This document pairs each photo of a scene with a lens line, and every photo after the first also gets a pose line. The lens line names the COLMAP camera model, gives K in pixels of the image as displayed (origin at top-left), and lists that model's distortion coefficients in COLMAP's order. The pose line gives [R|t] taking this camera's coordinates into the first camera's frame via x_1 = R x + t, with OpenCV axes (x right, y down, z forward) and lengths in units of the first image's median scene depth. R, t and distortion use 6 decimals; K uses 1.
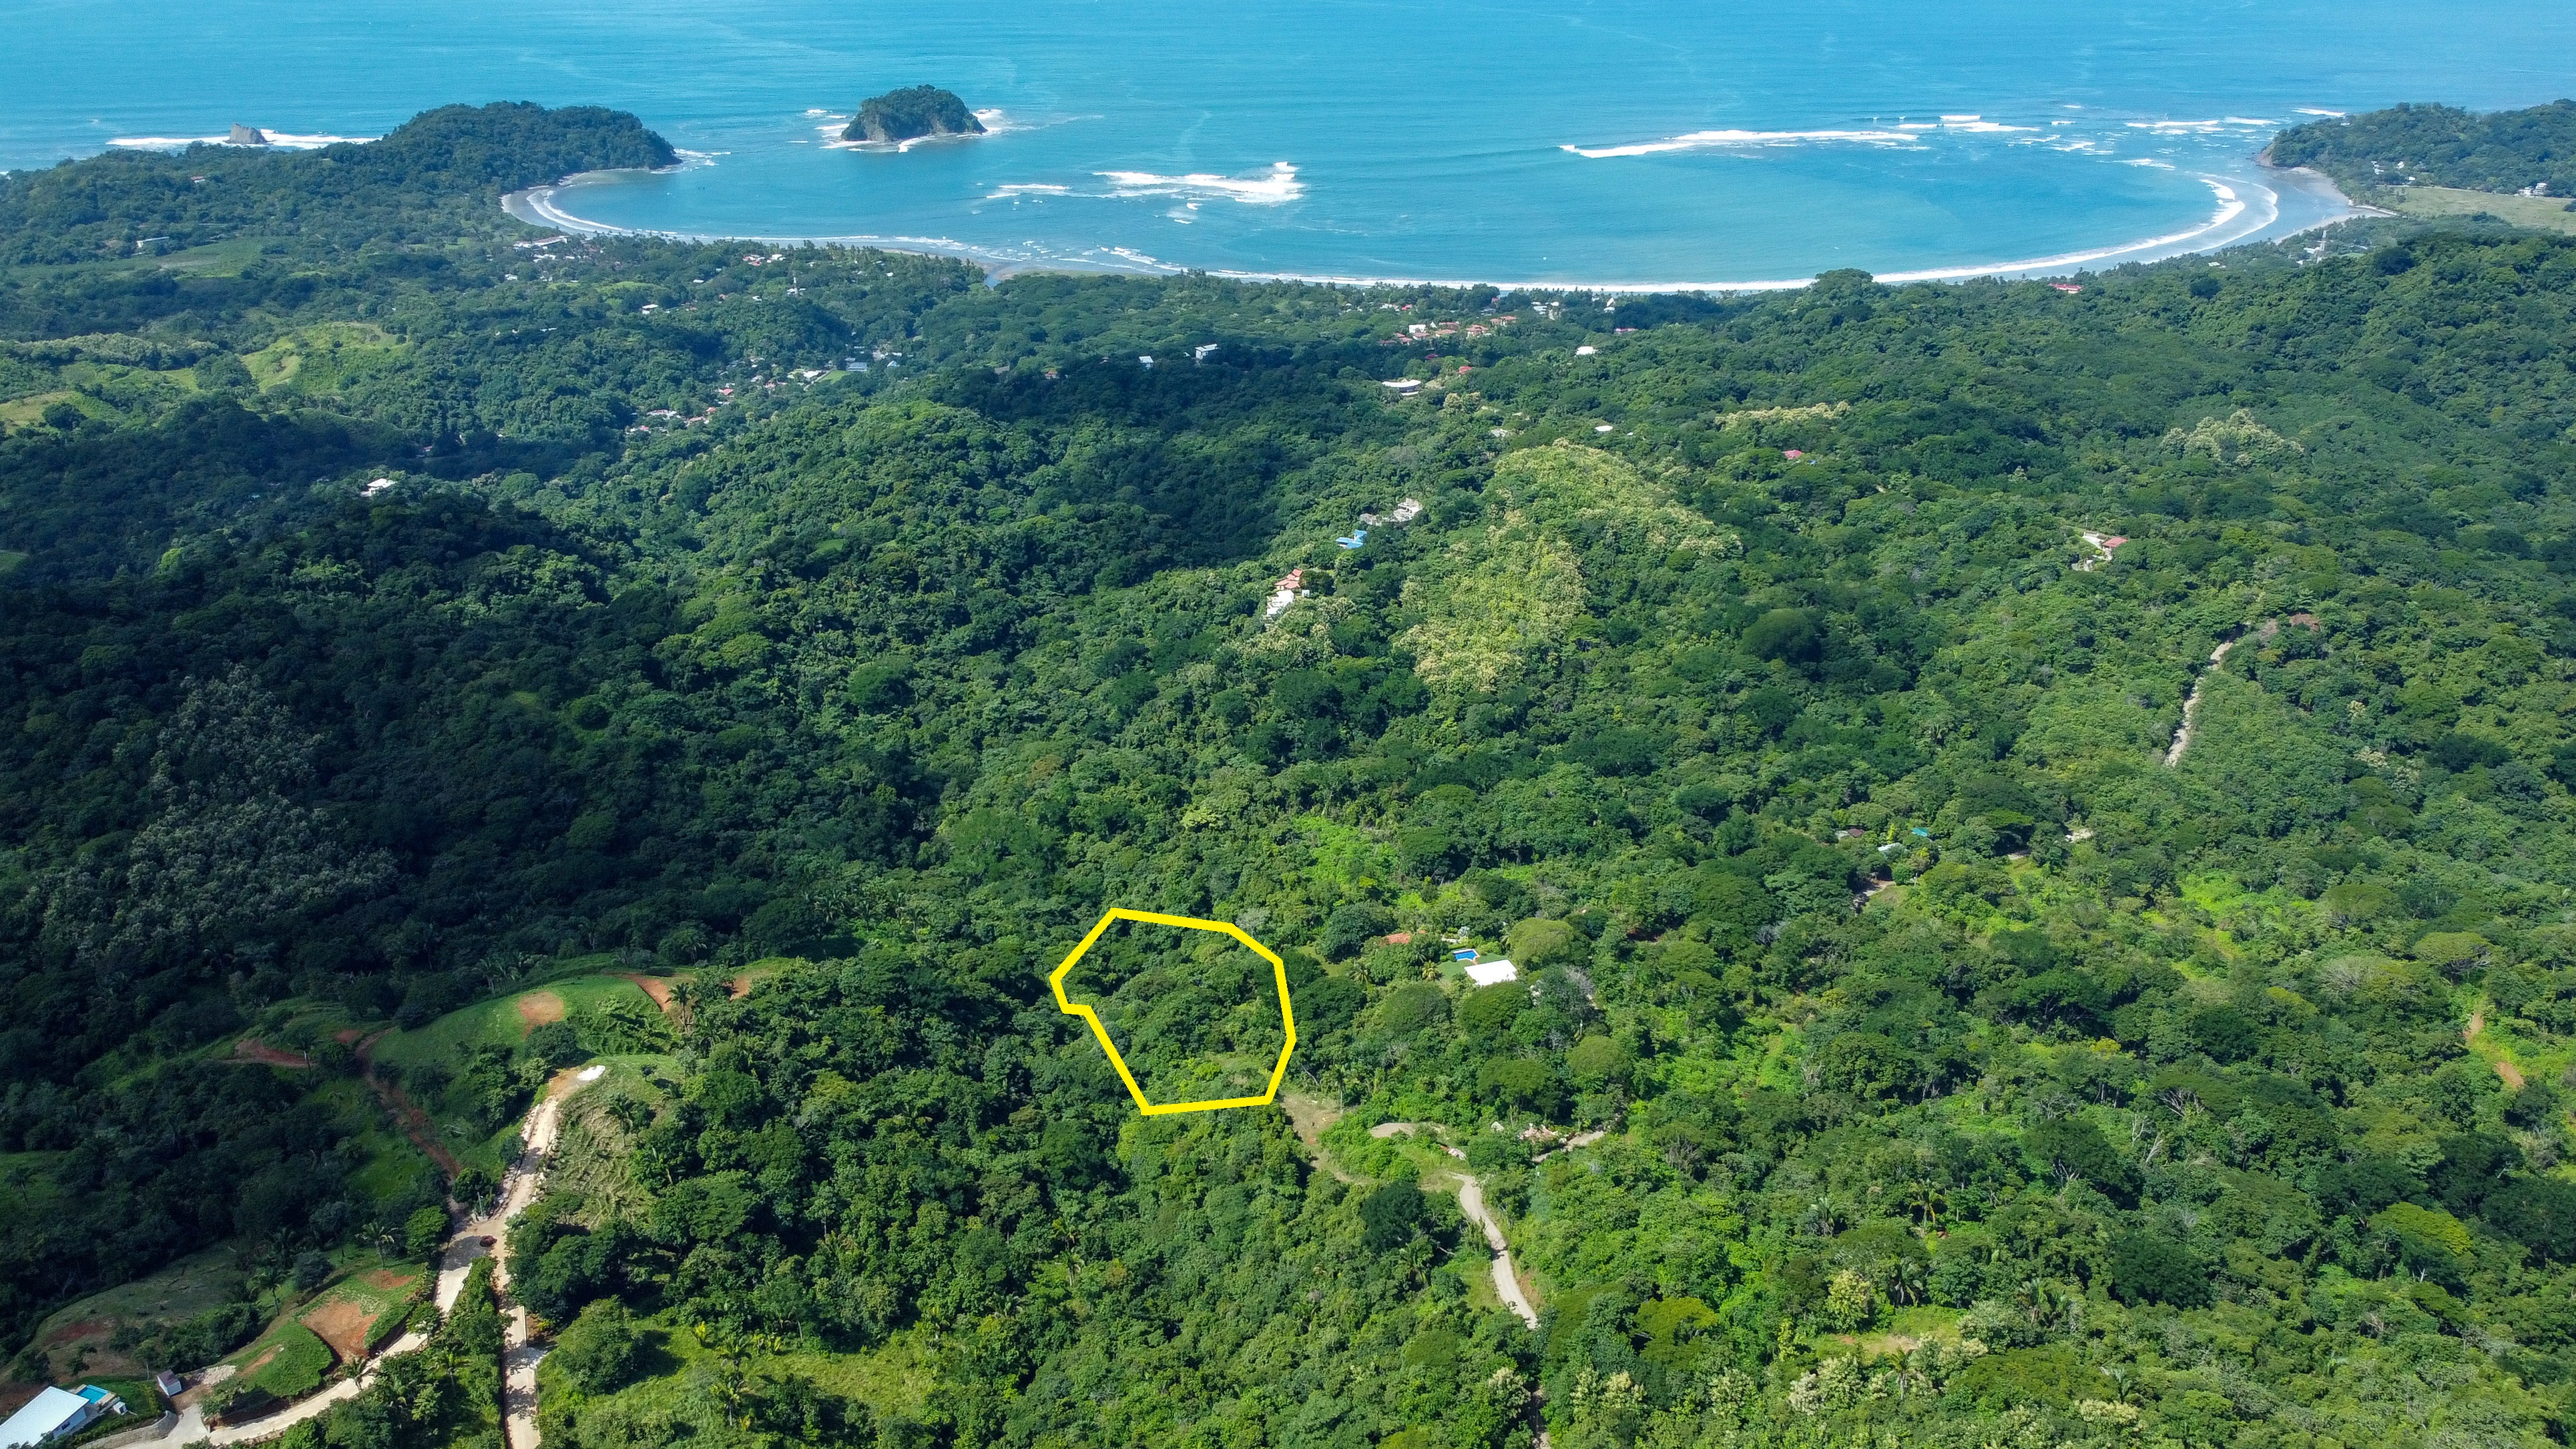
lens RADIAL K [[2018.8, 0, 1273.6], [0, 2018.8, 706.9], [0, 0, 1]] dist [0.007380, -0.015001]
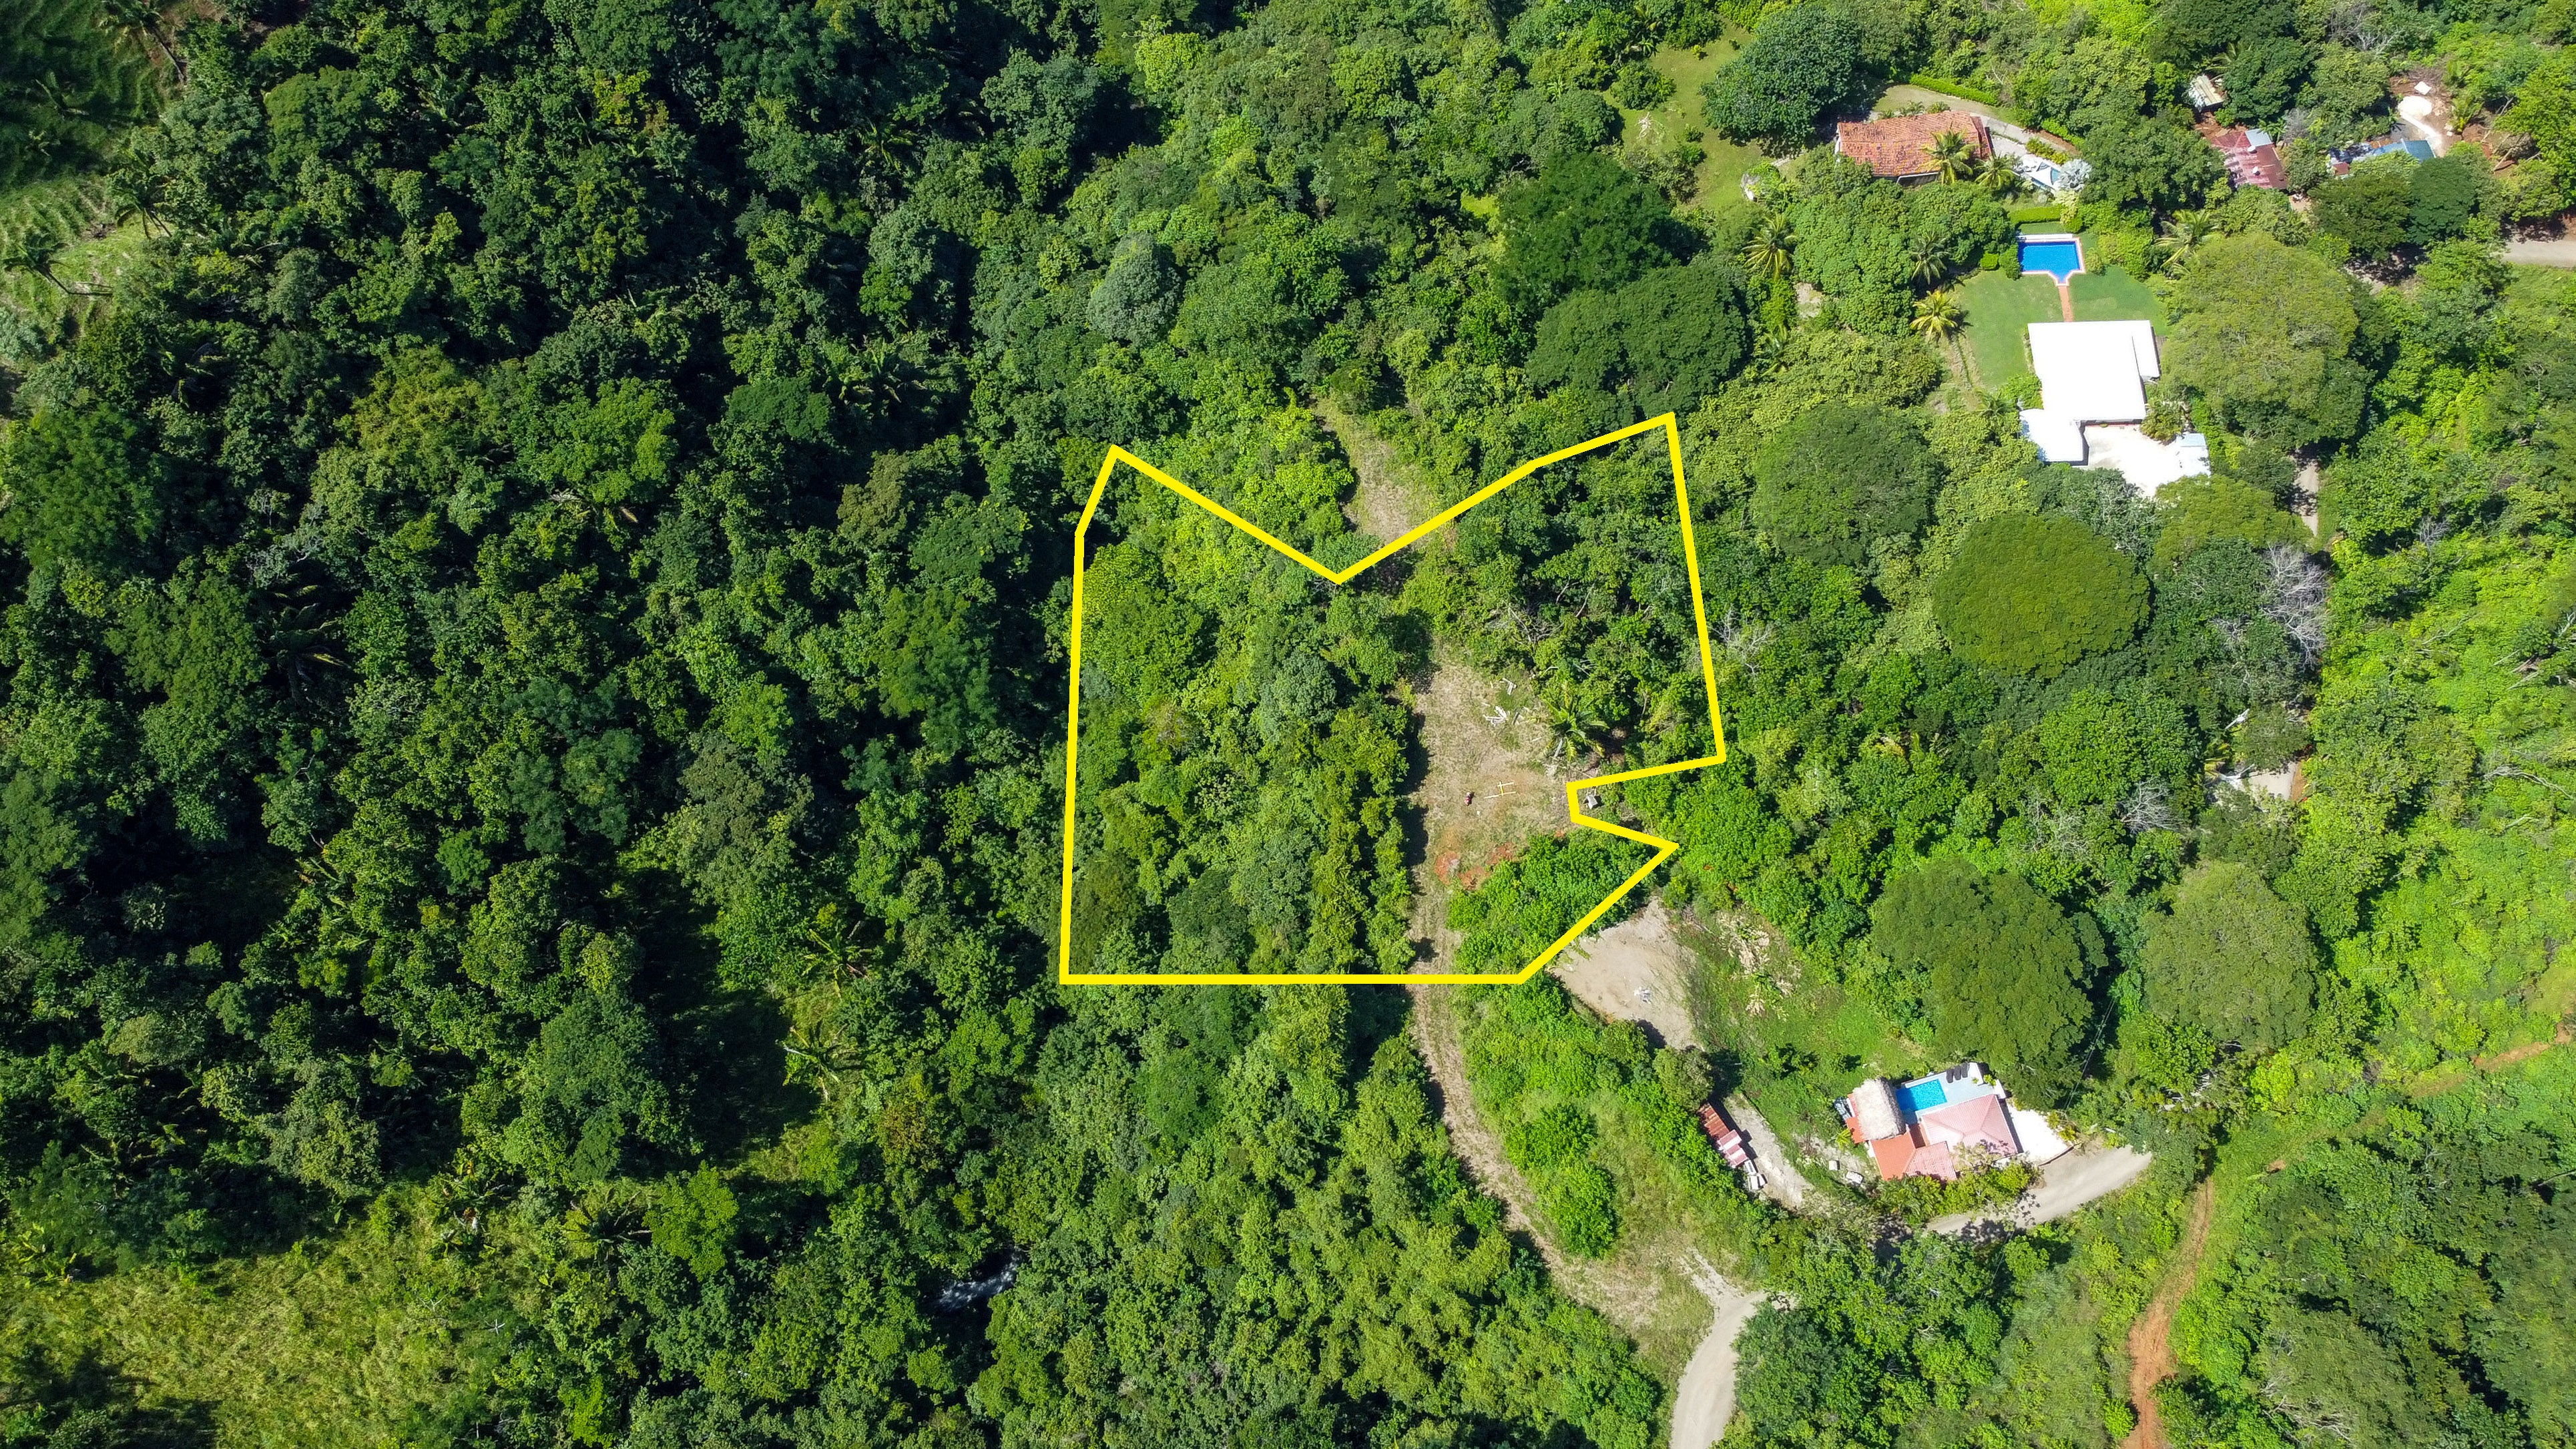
lens RADIAL K [[2018.8, 0, 1283.1], [0, 2018.8, 716.1], [0, 0, 1]] dist [0.007380, -0.015001]
pose [[0.954246, 0.281014, -0.102202, 0.016234], [-0.110558, 0.649137, 0.752594, -0.089728], [0.277832, -0.706861, 0.650505, 0.583920]]
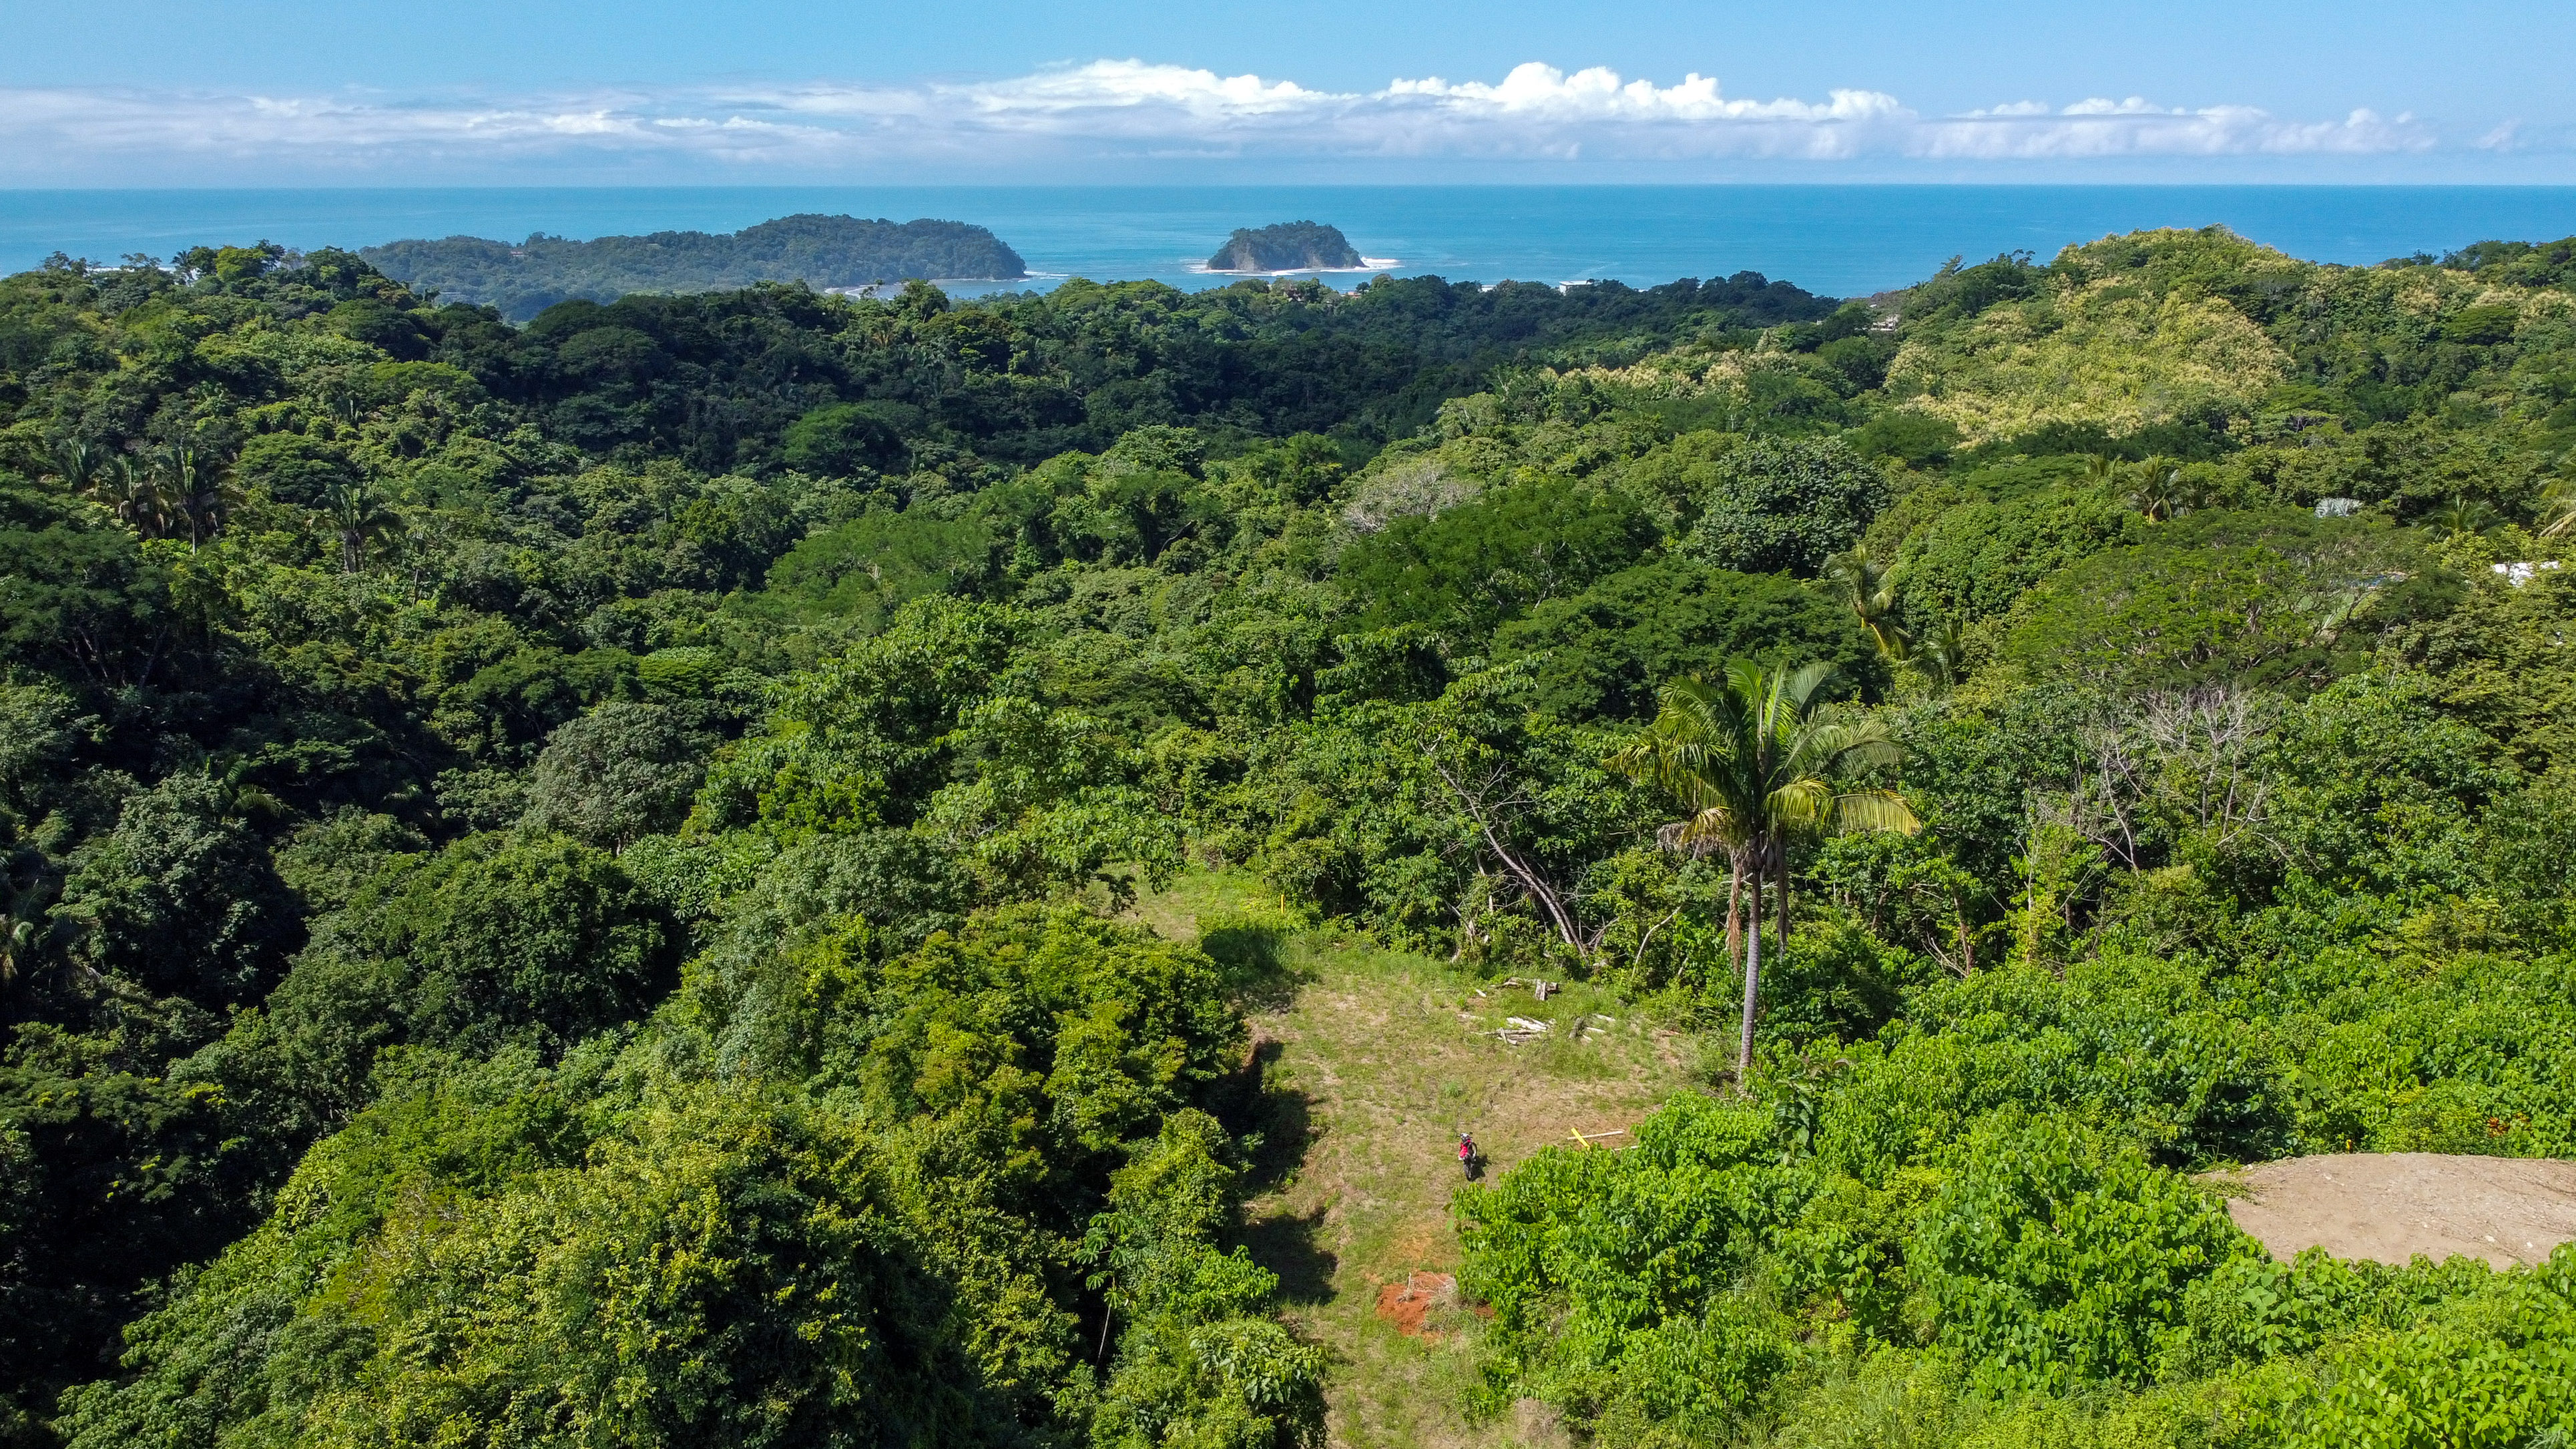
lens RADIAL K [[2018.8, 0, 1278.4], [0, 2018.8, 709.3], [0, 0, 1]] dist [0.007380, -0.015001]
pose [[0.979580, 0.054628, -0.193492, 0.023025], [-0.080948, 0.988092, -0.130849, 0.157624], [0.184040, 0.143840, 0.972337, 0.709032]]
